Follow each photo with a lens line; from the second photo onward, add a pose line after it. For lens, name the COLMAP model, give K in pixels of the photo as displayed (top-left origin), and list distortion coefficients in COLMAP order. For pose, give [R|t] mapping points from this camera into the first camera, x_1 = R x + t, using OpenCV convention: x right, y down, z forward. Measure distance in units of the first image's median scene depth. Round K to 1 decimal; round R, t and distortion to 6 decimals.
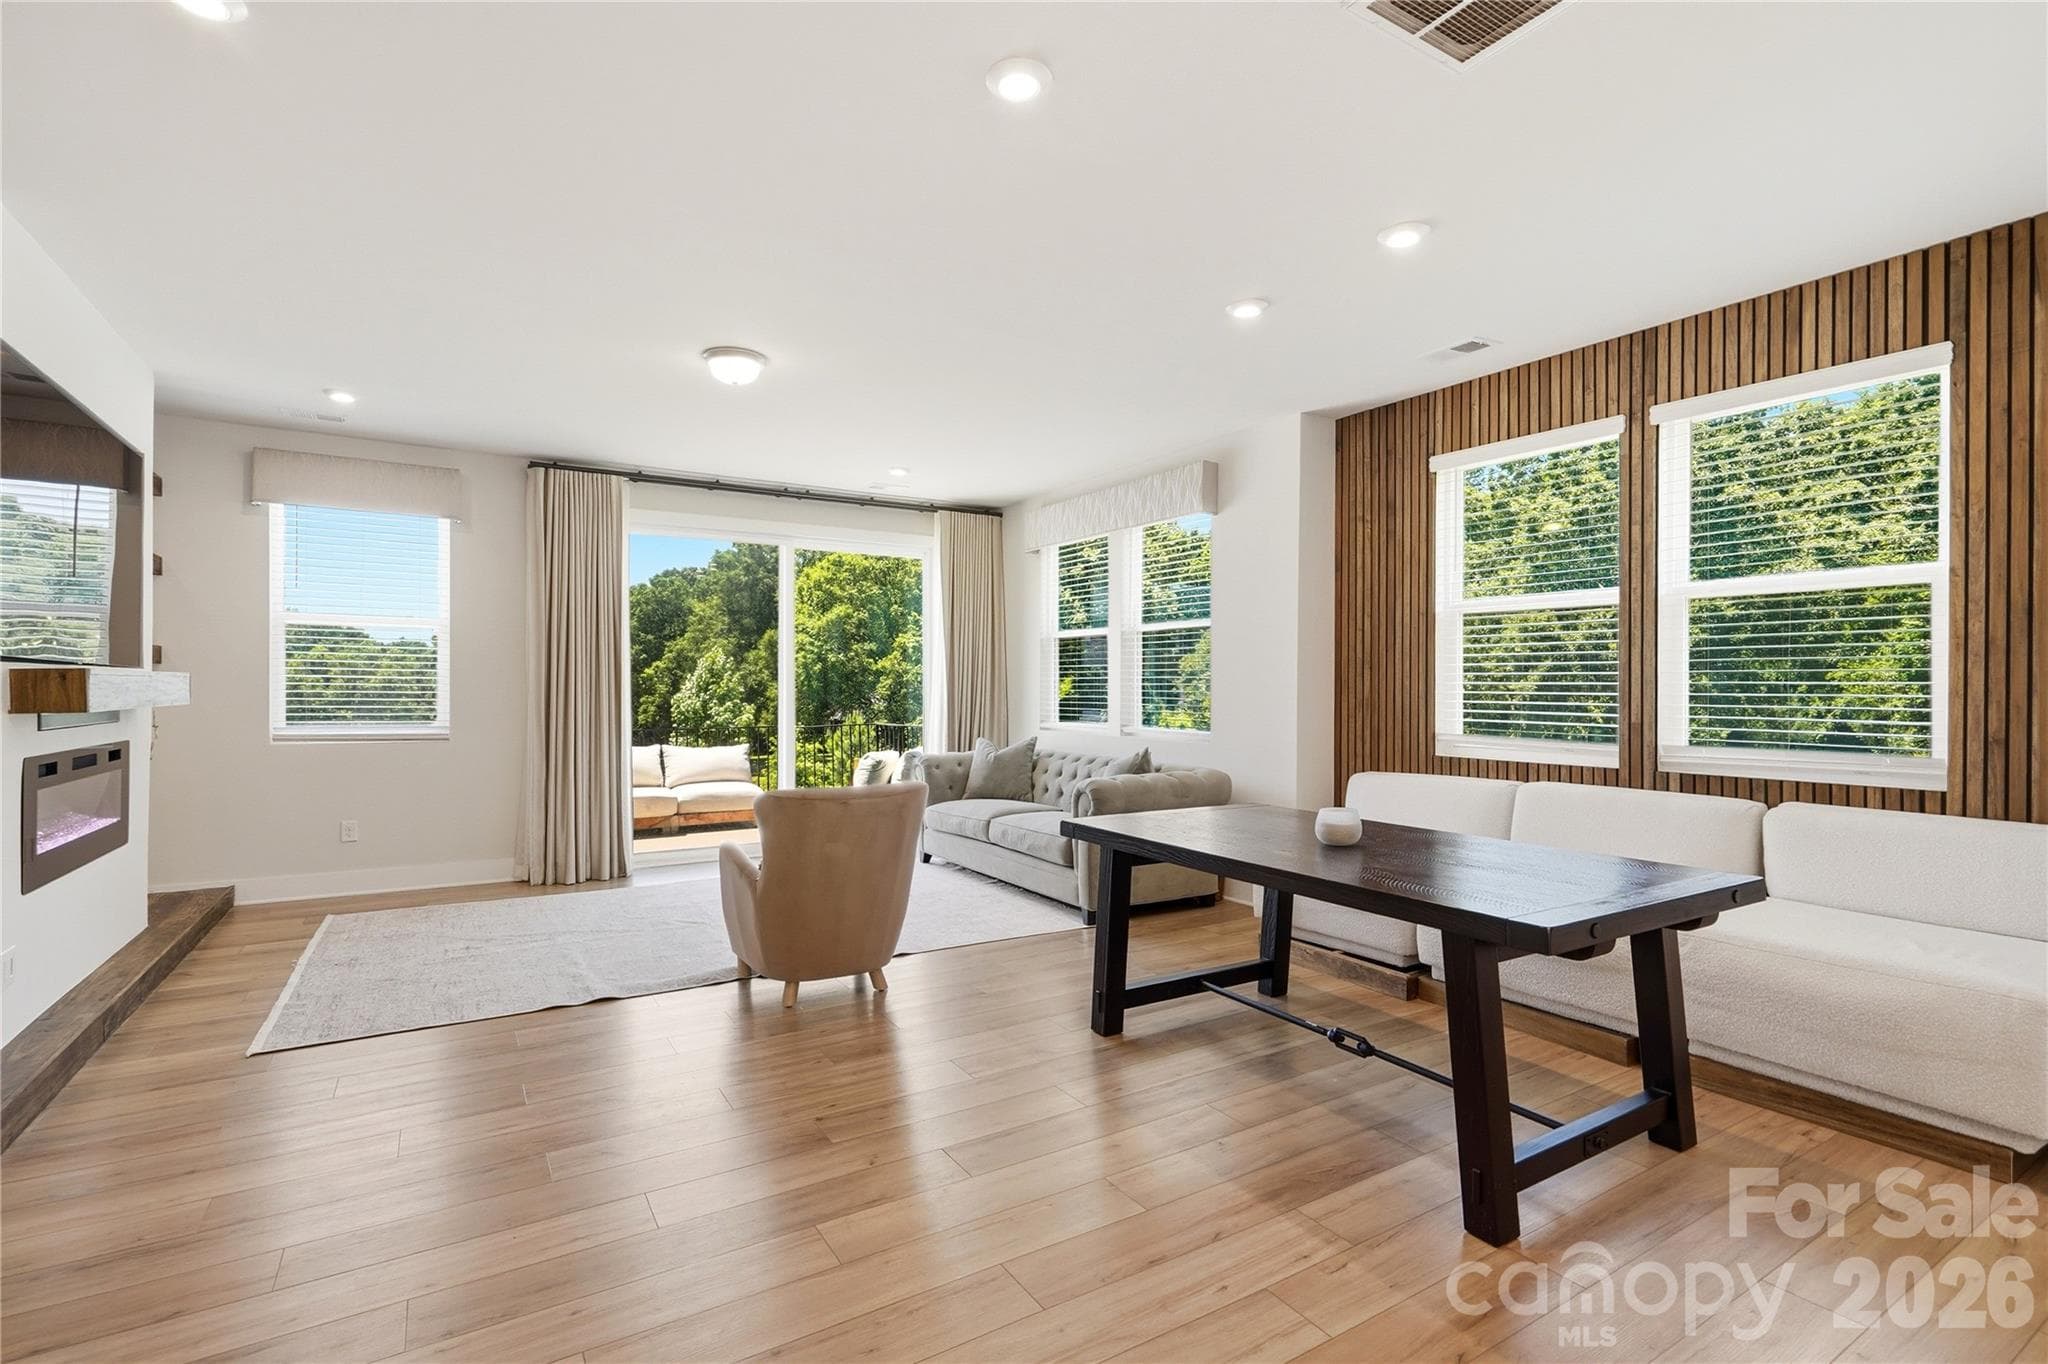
lens RADIAL K [[962.7, 0, 1007.2], [0, 962.7, 682.2], [0, 0, 1]] dist [-0.022897, 0.002758]
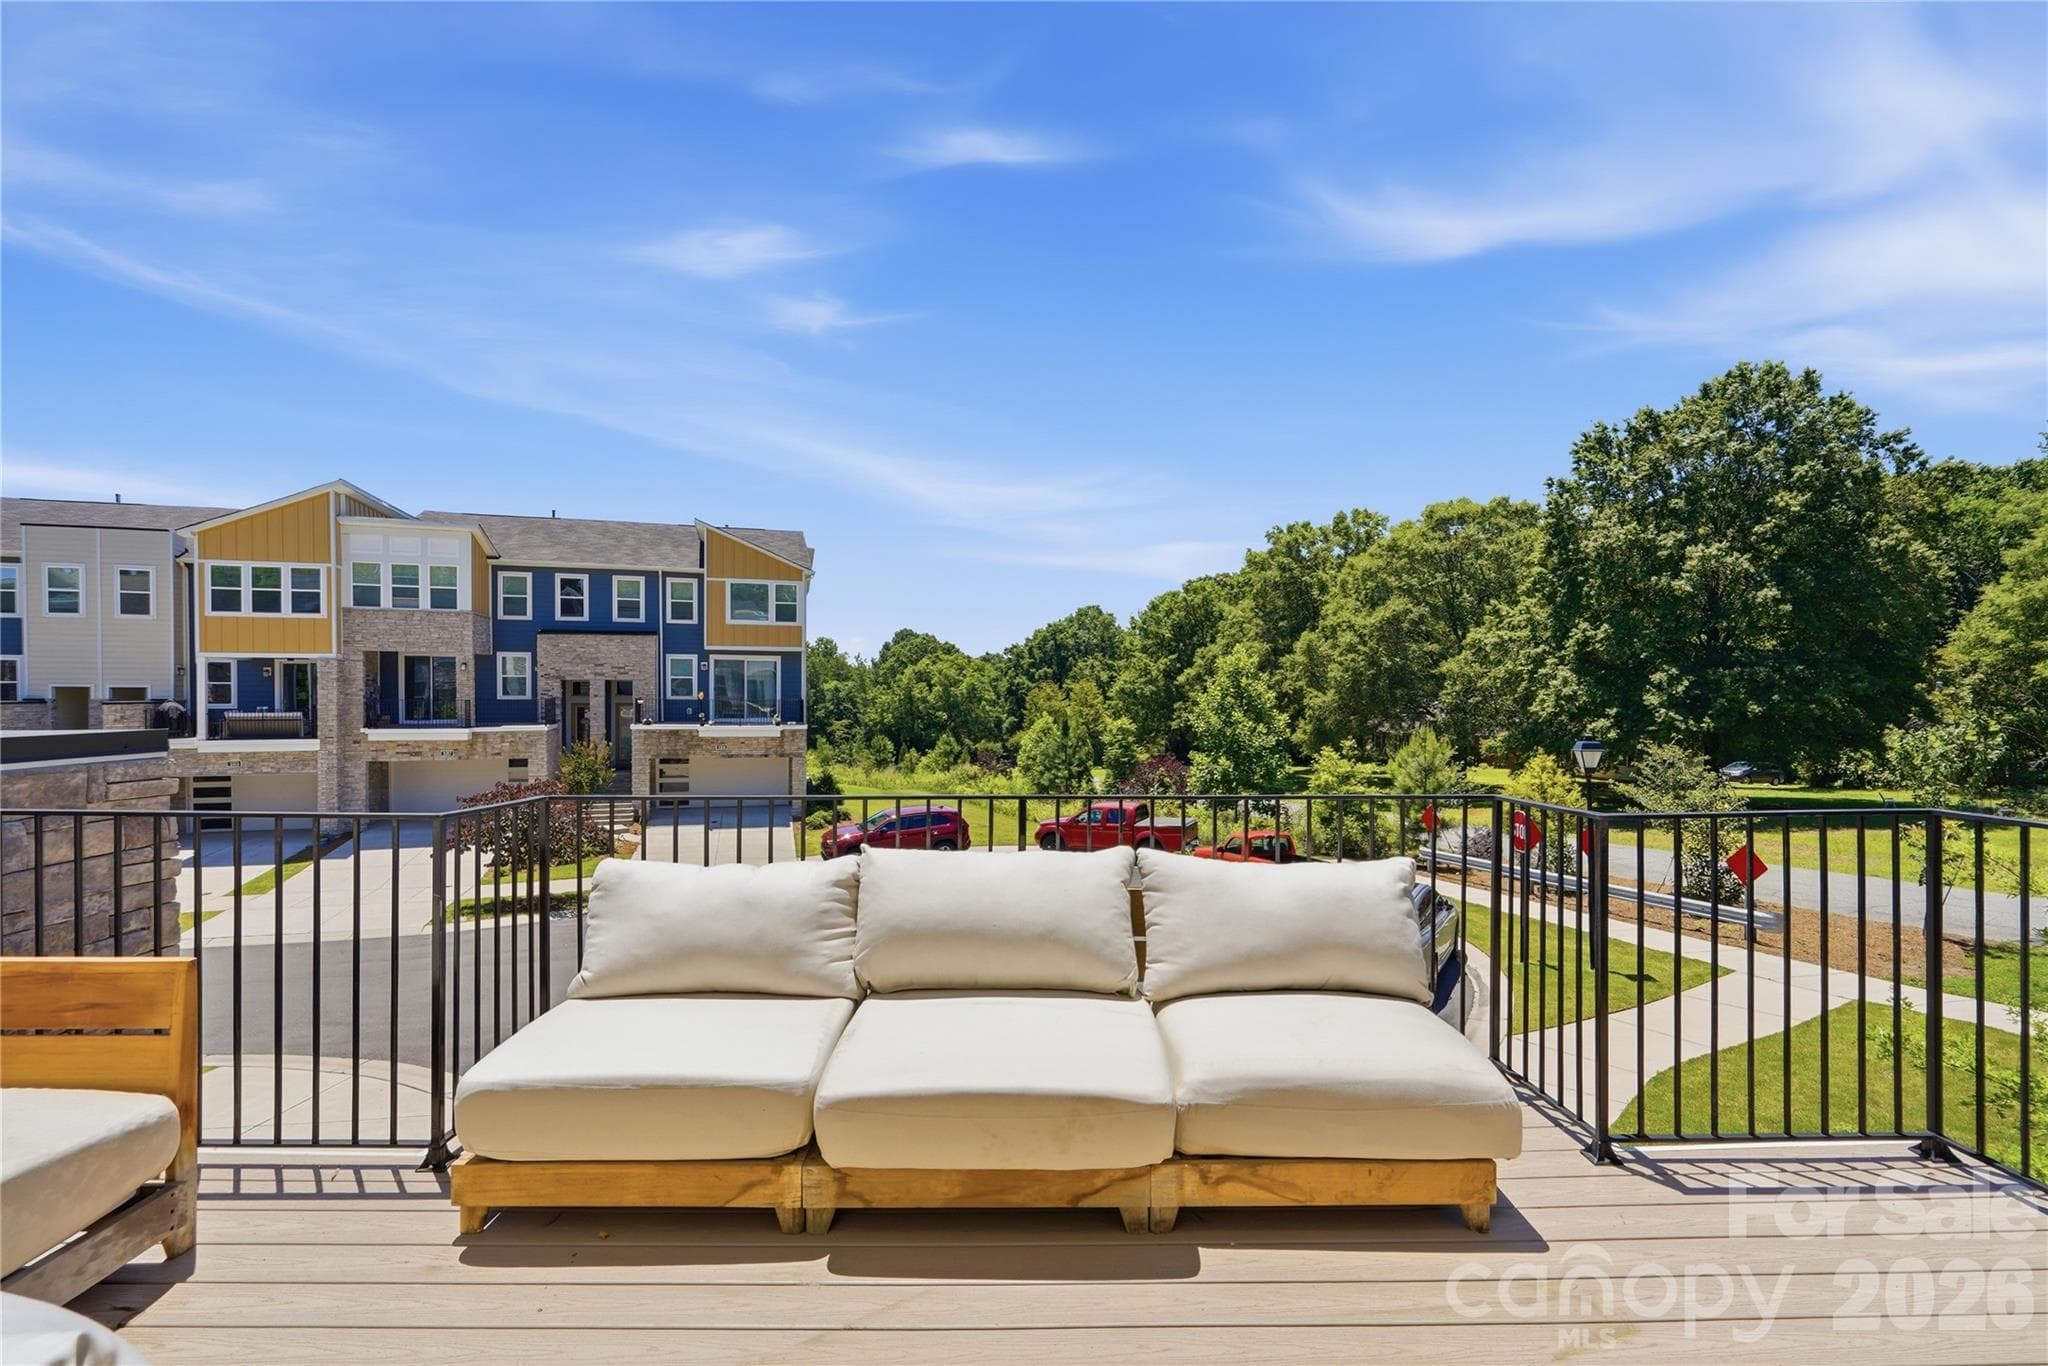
lens RADIAL K [[962.7, 0, 1016.9], [0, 962.7, 687.1], [0, 0, 1]] dist [-0.022897, 0.002758]
pose [[0.863486, 0.003311, -0.504361, -0.033110], [-0.005070, 0.999985, -0.002117, 0.001812], [0.504347, 0.004385, 0.863490, 0.099757]]
